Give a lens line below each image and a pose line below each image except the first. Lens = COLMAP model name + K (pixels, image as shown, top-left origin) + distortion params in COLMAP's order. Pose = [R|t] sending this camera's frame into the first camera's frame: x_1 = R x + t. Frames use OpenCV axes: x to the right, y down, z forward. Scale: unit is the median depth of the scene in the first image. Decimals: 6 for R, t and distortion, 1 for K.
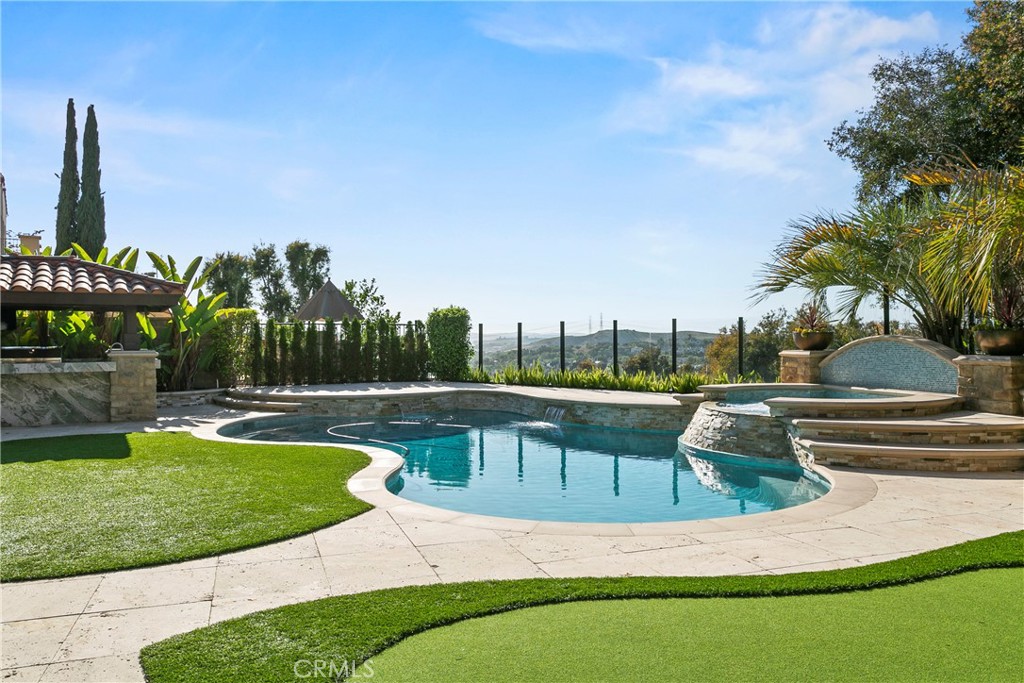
lens RADIAL K [[732.8, 0, 512.0], [0, 732.8, 341.5], [0, 0, 1]] dist [-0.007365, -0.001369]
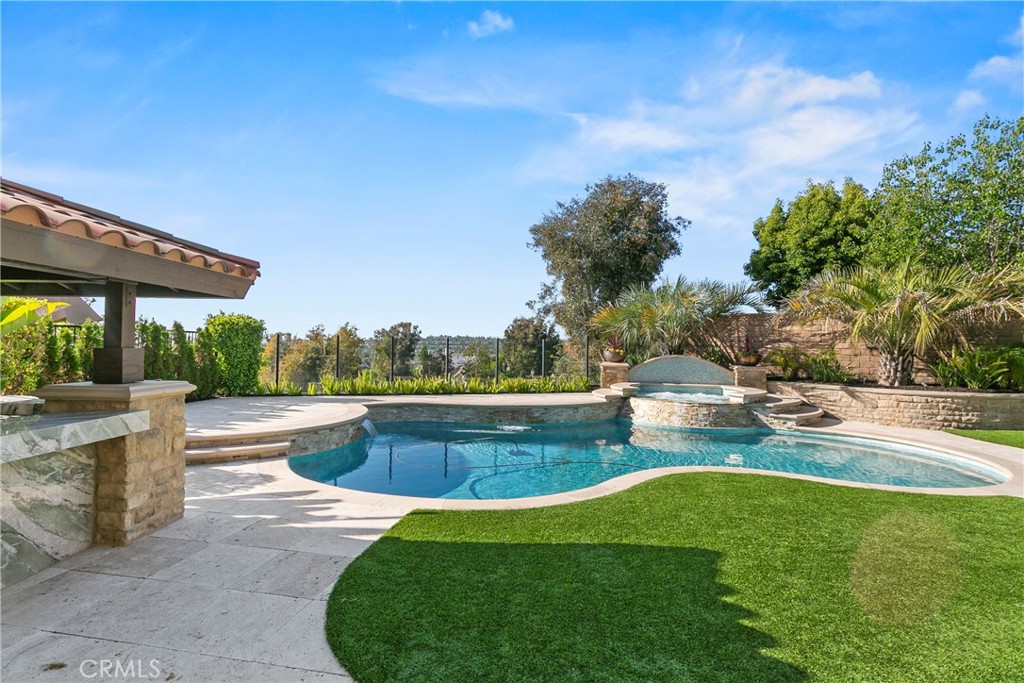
lens RADIAL K [[492.7, 0, 512.0], [0, 492.7, 341.5], [0, 0, 1]] dist [-0.017475, 0.001366]
pose [[0.501897, 0.022494, 0.864635, -0.592939], [-0.016316, 0.999730, -0.016538, -0.011752], [-0.864773, -0.005807, 0.502129, 0.553729]]
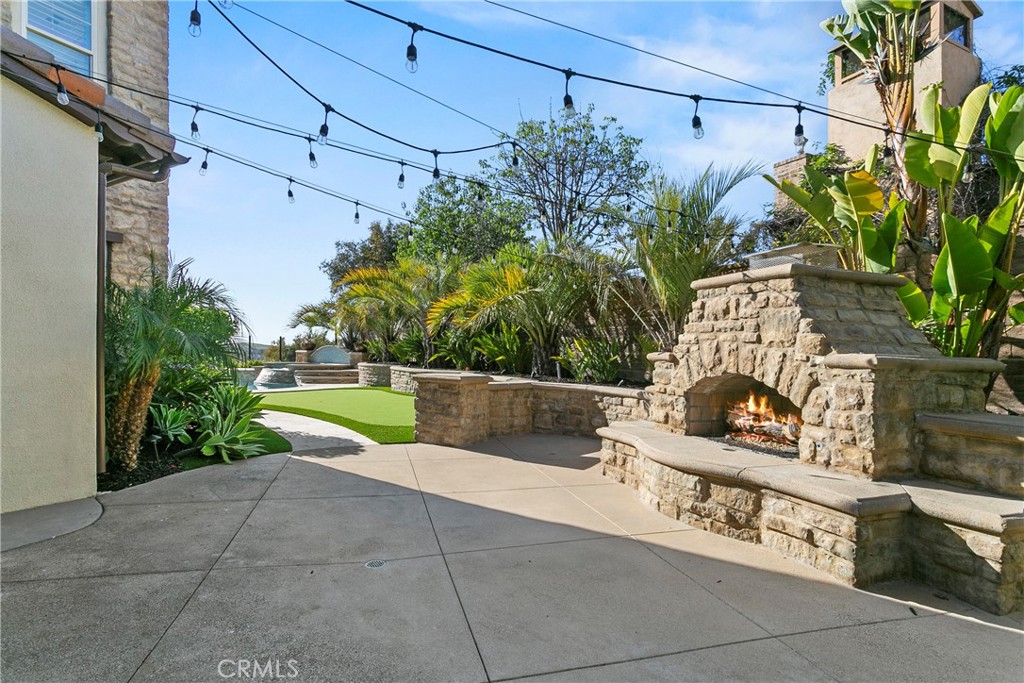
lens RADIAL K [[492.7, 0, 512.0], [0, 492.7, 341.5], [0, 0, 1]] dist [-0.017475, 0.001366]
pose [[0.743459, 0.020948, 0.668453, -0.206088], [-0.005352, 0.999664, -0.025374, 0.019518], [-0.668760, 0.015287, 0.743321, -0.730989]]
